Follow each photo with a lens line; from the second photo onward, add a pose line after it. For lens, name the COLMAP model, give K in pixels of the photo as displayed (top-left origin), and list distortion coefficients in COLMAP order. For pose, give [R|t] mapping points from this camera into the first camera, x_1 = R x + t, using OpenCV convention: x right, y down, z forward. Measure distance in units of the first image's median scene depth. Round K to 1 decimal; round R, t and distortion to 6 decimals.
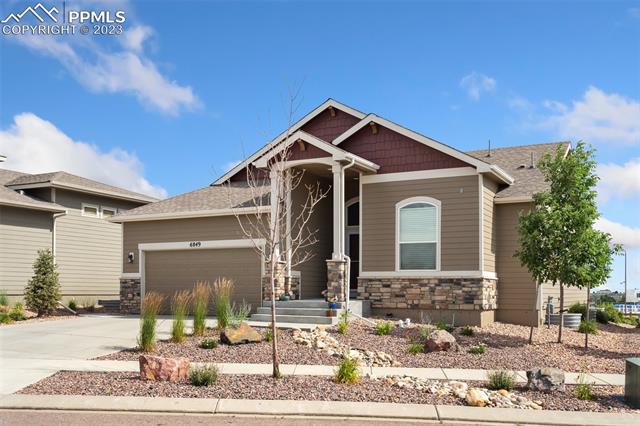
lens RADIAL K [[640.4, 0, 320.0], [0, 640.4, 213.0], [0, 0, 1]] dist [0.006344, 0.005187]
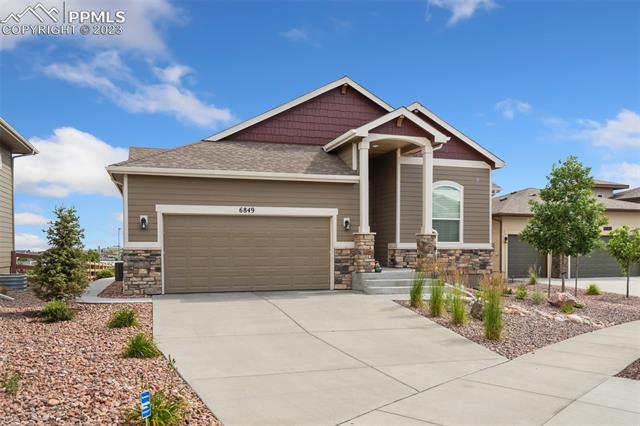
lens RADIAL K [[529.5, 0, 320.0], [0, 529.5, 213.0], [0, 0, 1]] dist [-0.009398, -0.005471]
pose [[0.688779, 0.044709, 0.723591, -0.728428], [-0.080217, 0.996668, 0.014777, 0.039159], [-0.720520, -0.068222, 0.690070, 0.494413]]
